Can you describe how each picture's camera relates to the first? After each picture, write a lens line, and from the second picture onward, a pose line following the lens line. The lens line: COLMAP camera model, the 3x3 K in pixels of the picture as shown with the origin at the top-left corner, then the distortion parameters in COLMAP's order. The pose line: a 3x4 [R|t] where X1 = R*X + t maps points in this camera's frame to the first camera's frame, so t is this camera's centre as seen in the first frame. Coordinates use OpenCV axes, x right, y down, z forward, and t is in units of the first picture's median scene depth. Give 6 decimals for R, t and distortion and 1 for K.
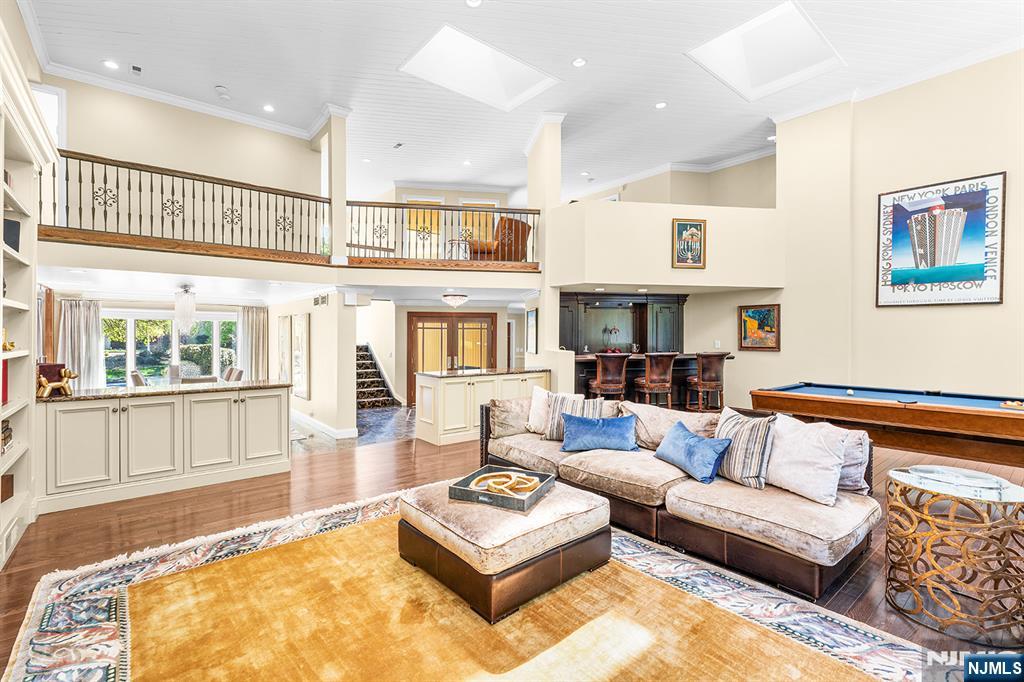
lens RADIAL K [[485.6, 0, 517.6], [0, 485.6, 341.5], [0, 0, 1]] dist [0.006370, 0.000281]
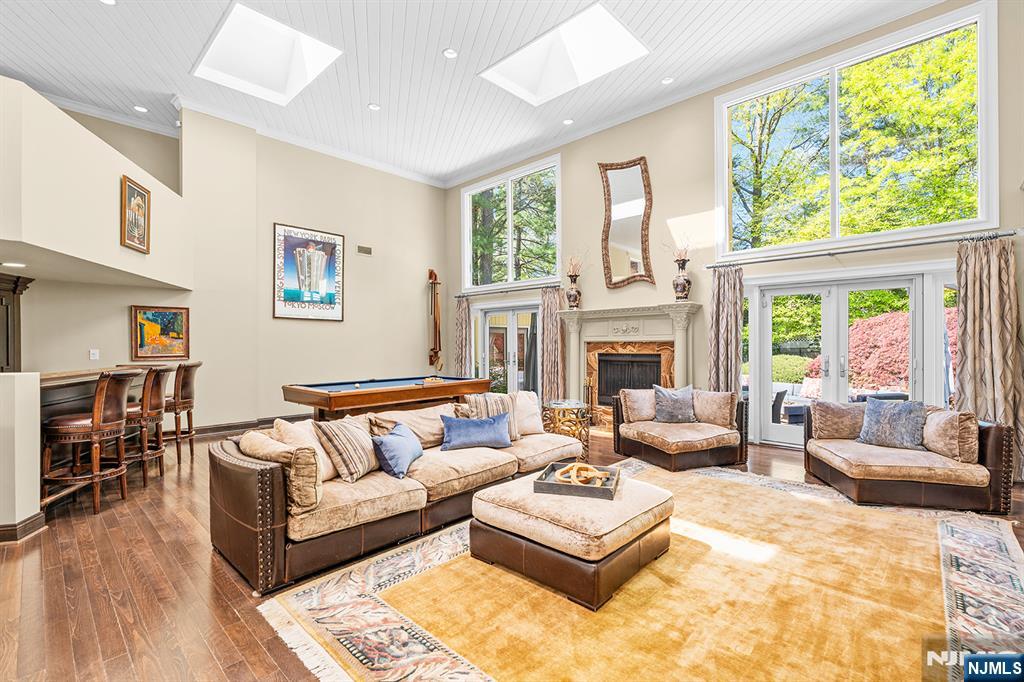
lens RADIAL K [[459.8, 0, 511.7], [0, 459.8, 344.2], [0, 0, 1]] dist [-0.007877, 0.000835]
pose [[-0.111526, 0.001197, 0.993761, -0.427549], [0.017802, 0.999841, 0.000793, 0.001565], [-0.993602, 0.017779, -0.111530, 0.559476]]
